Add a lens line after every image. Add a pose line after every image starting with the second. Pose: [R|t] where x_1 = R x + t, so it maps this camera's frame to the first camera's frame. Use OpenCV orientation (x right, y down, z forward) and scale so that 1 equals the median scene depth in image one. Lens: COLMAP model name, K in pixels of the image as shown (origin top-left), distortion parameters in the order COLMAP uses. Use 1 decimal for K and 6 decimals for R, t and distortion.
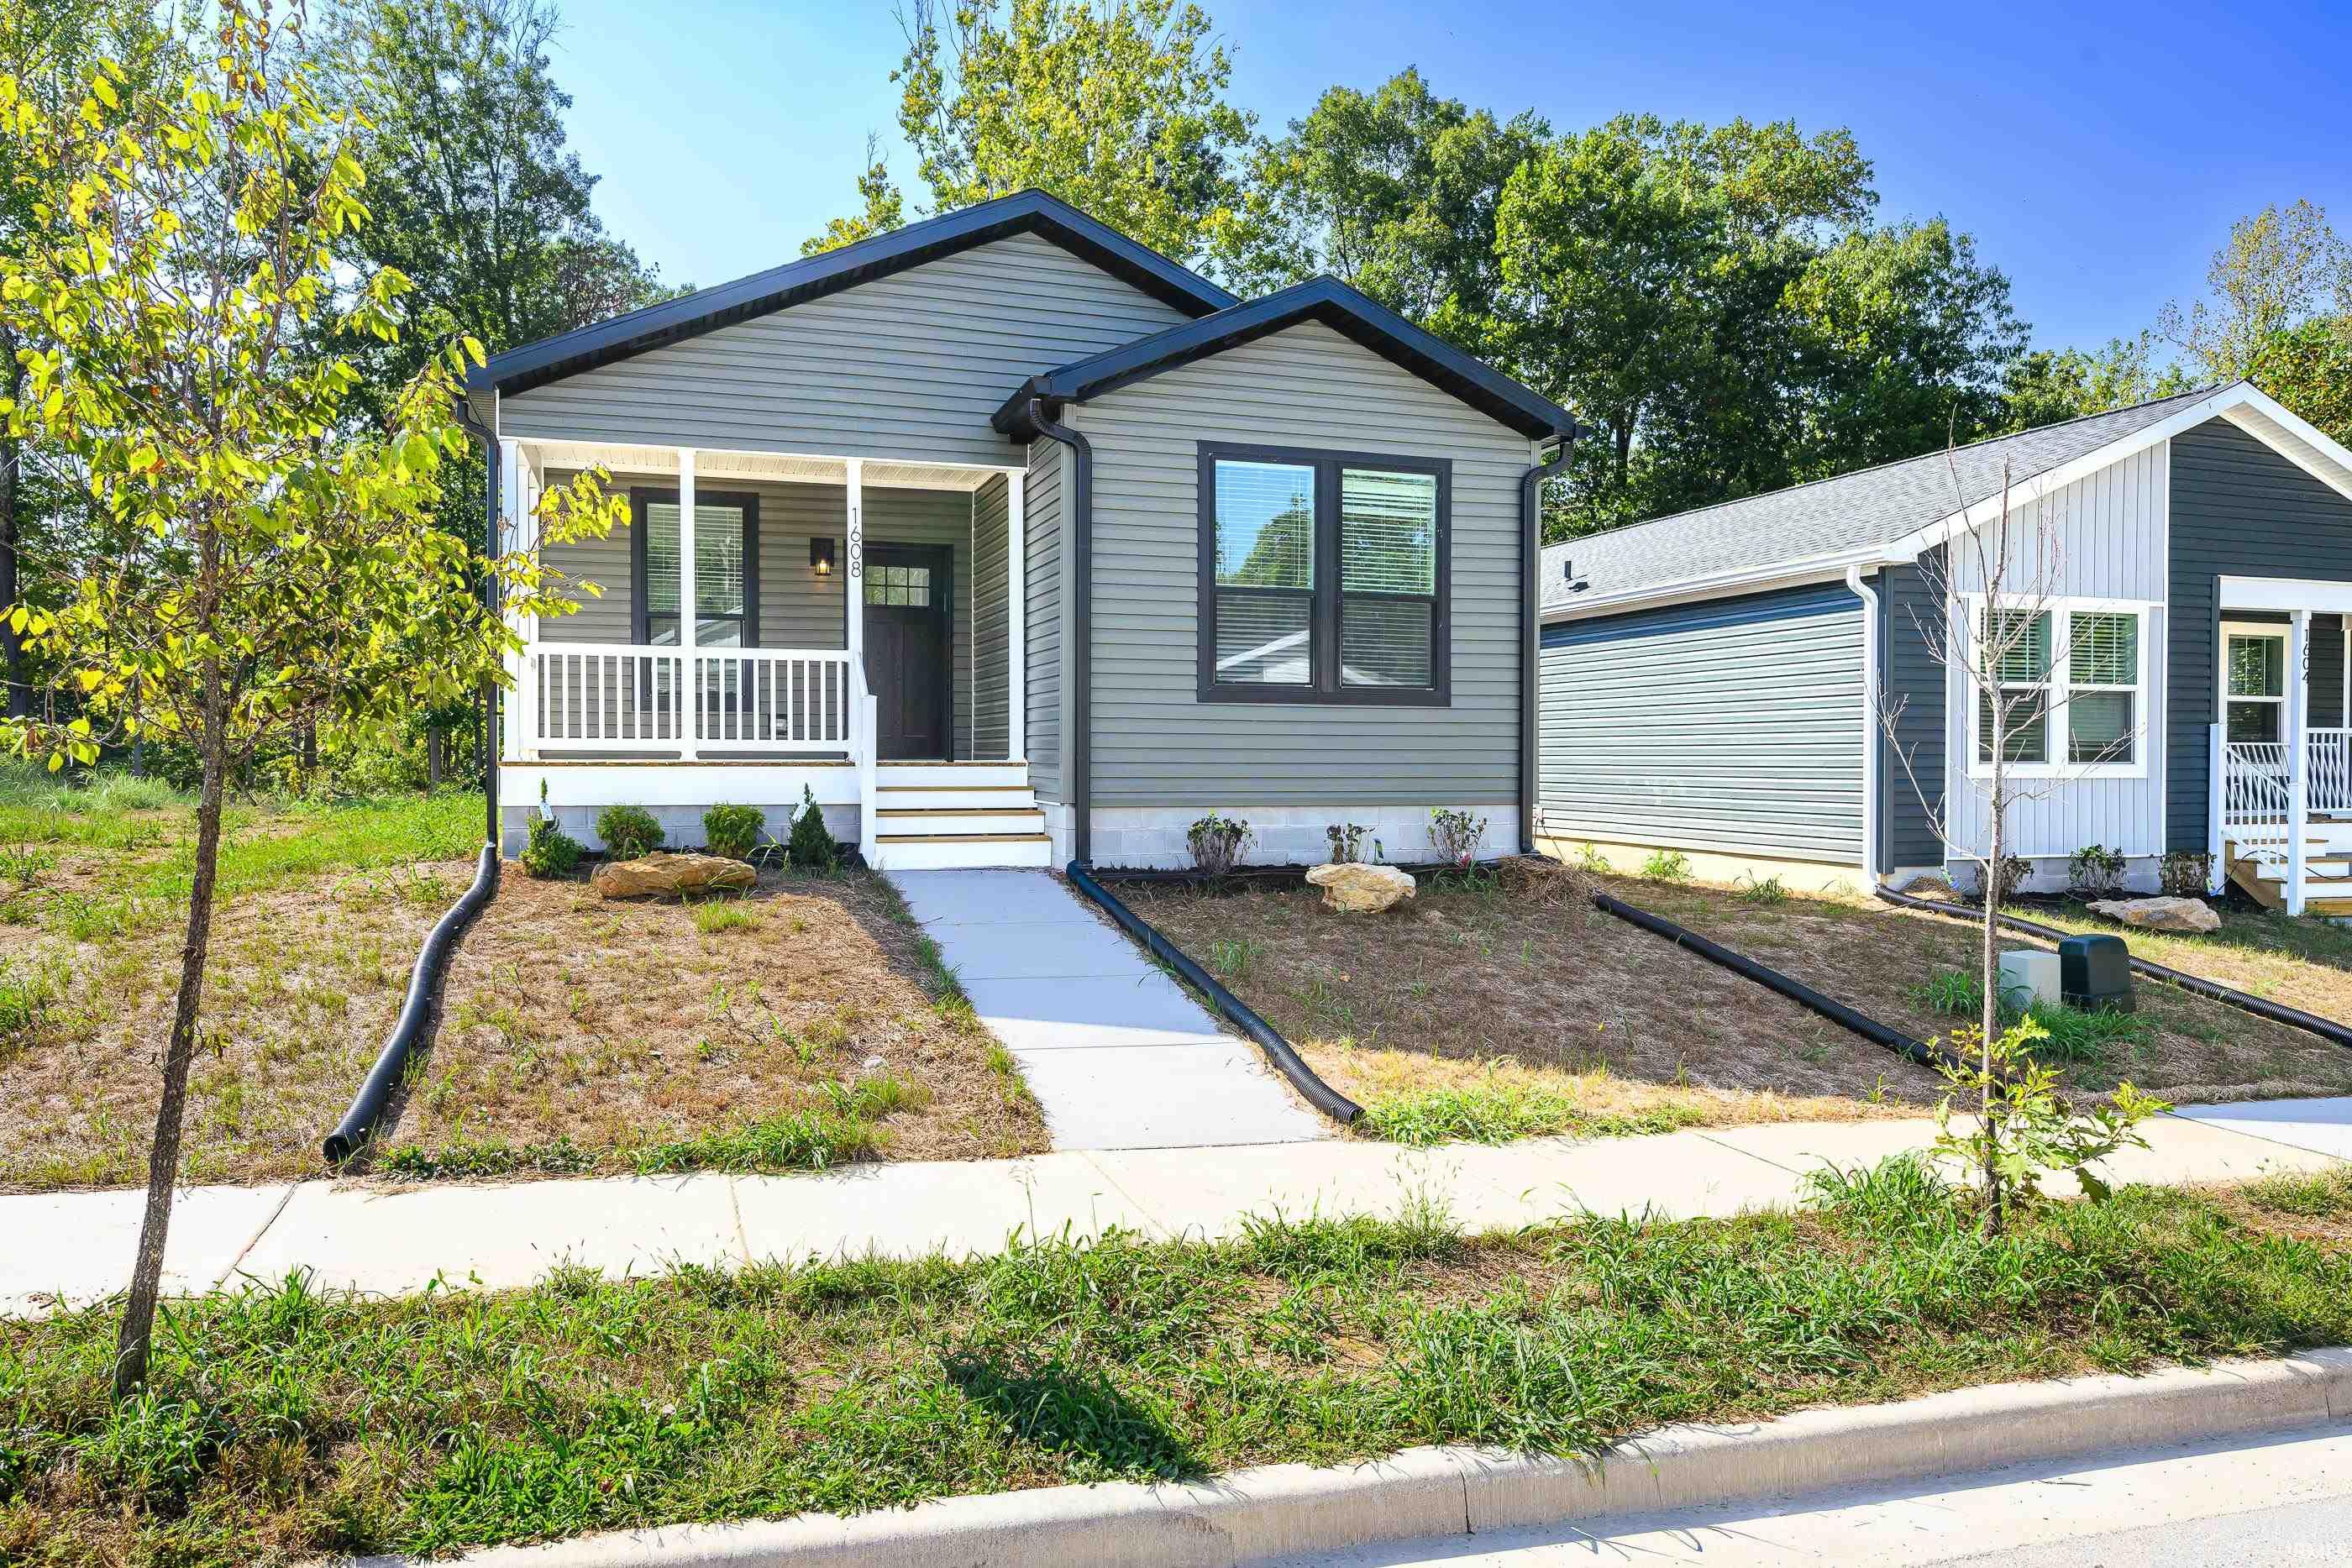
lens RADIAL K [[1546.1, 0, 1176.0], [0, 1546.1, 784.0], [0, 0, 1]] dist [0.000920, 0.000453]
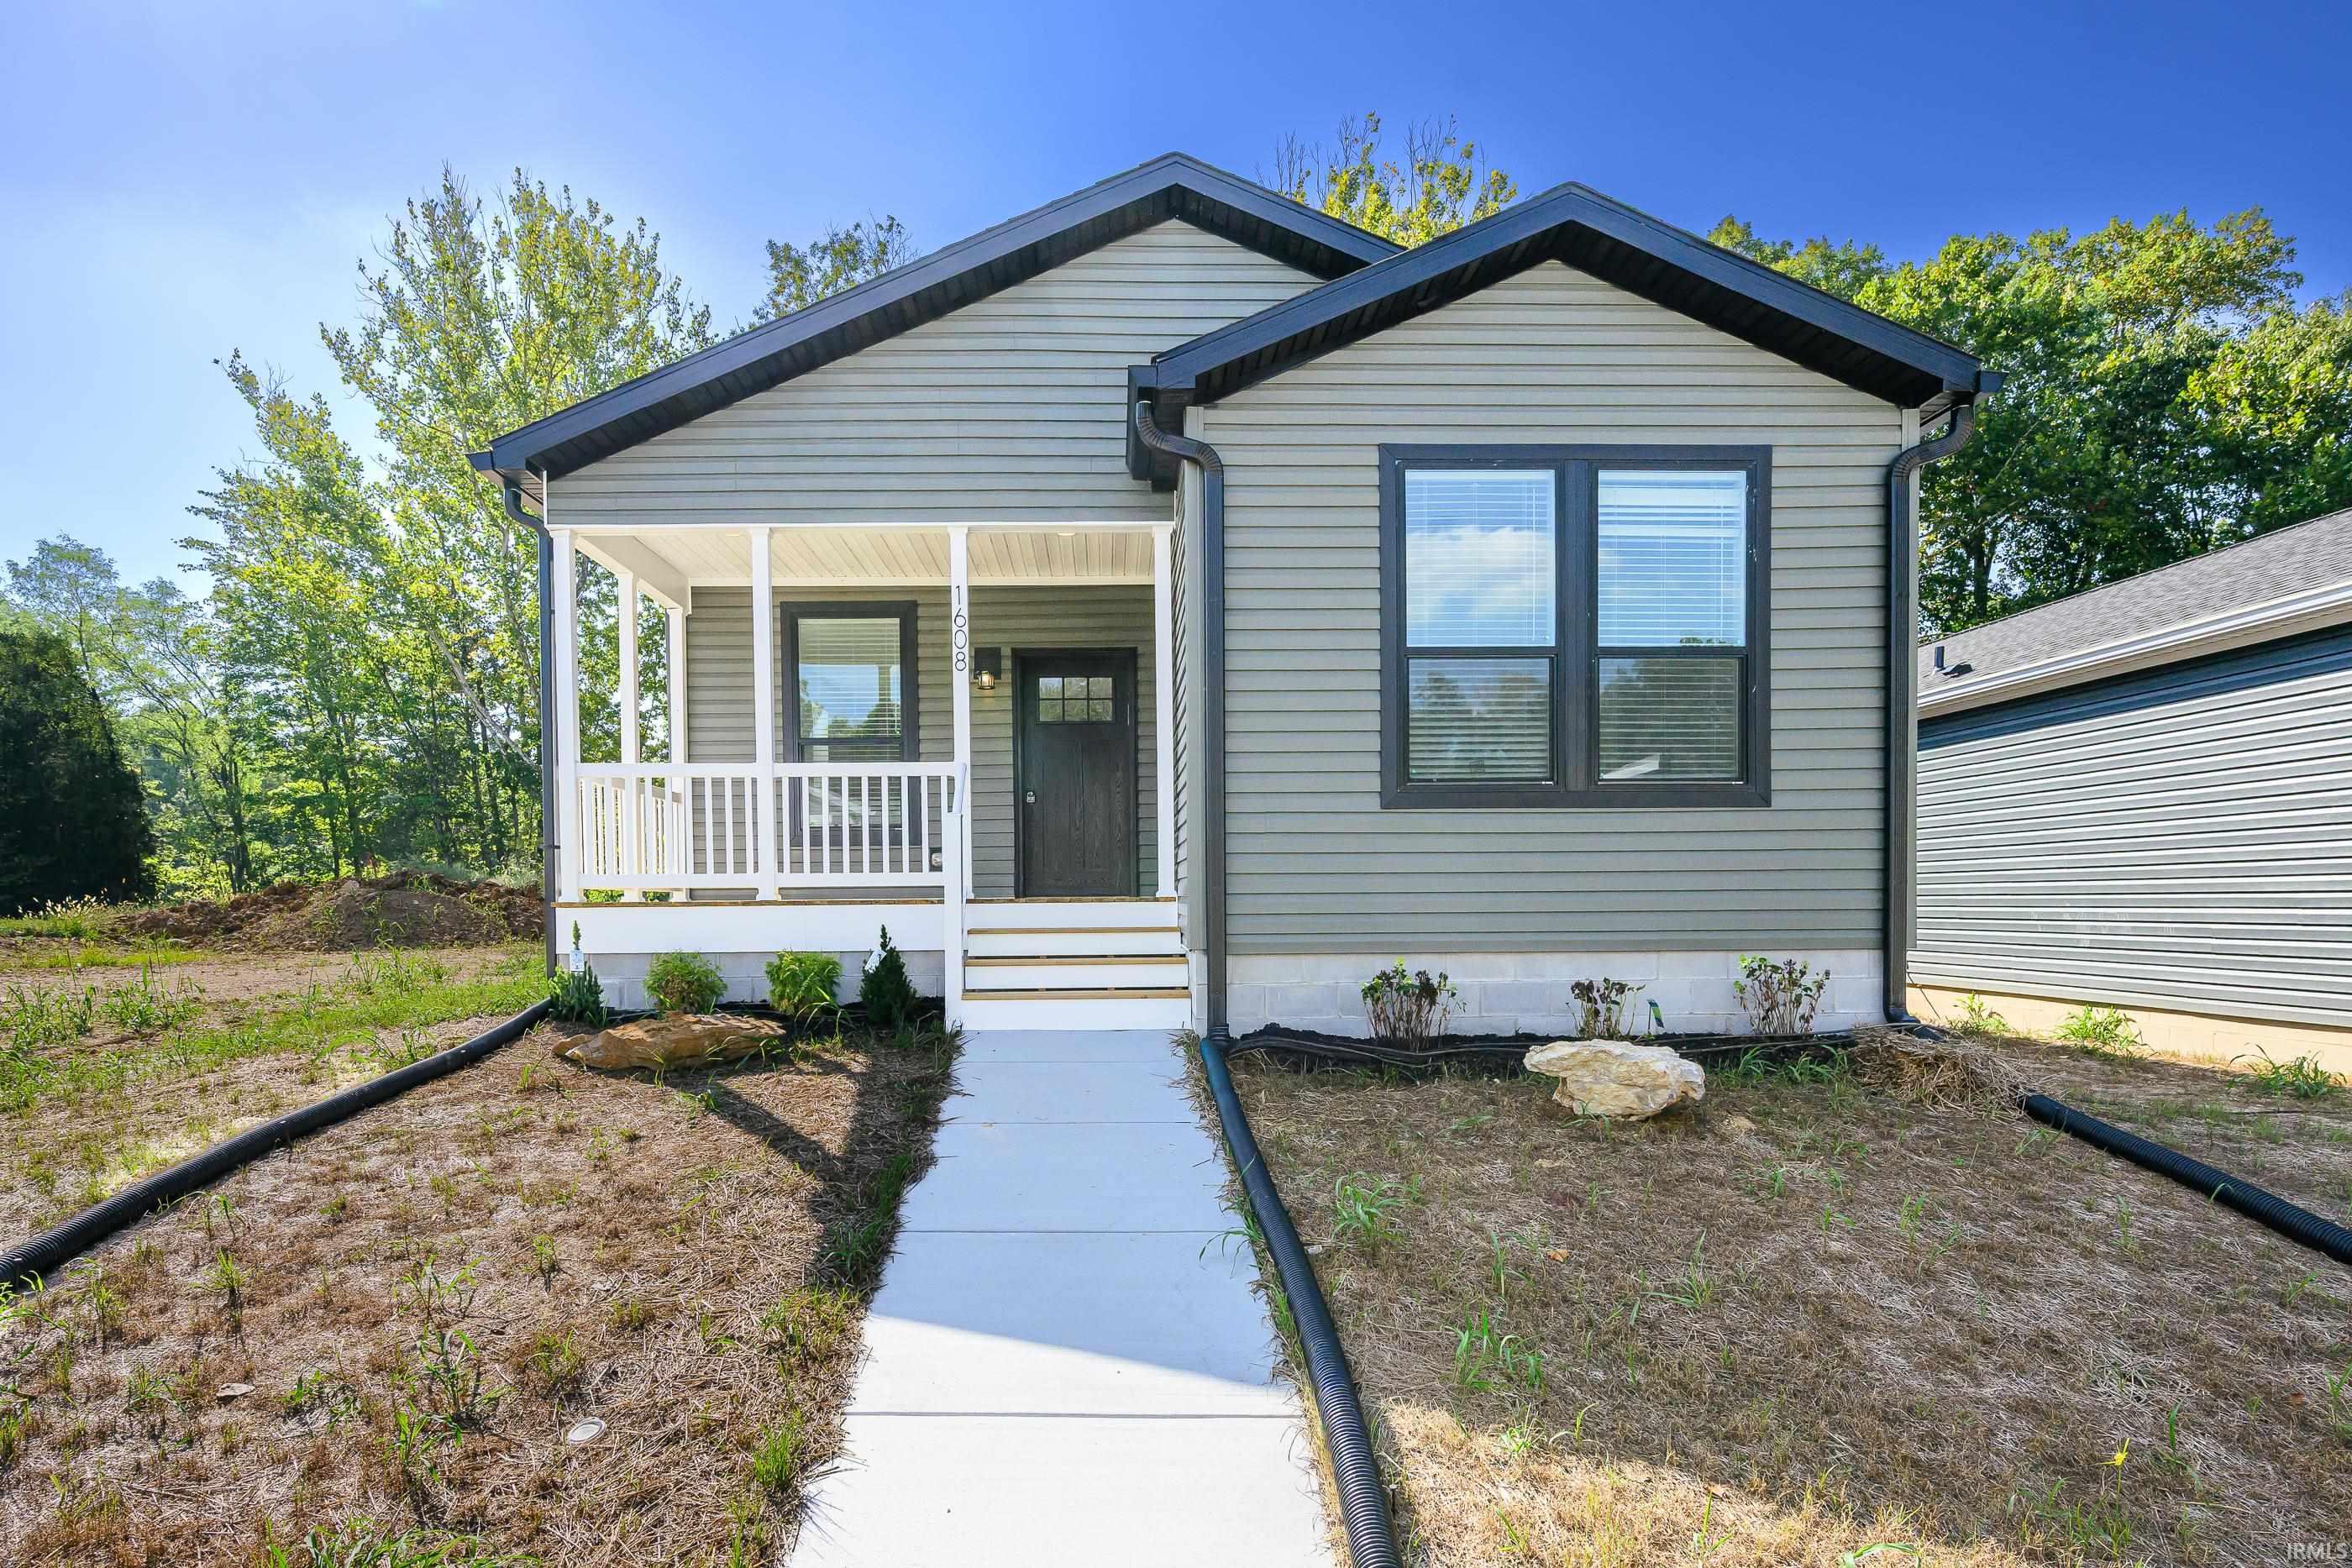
lens RADIAL K [[1181.5, 0, 1173.4], [0, 1181.5, 934.7], [0, 0, 1]] dist [-0.002147, -0.001454]
pose [[0.953002, -0.004015, -0.302938, 0.084657], [0.006506, 0.999953, 0.007216, 0.001243], [0.302894, -0.008848, 0.952983, 0.425657]]
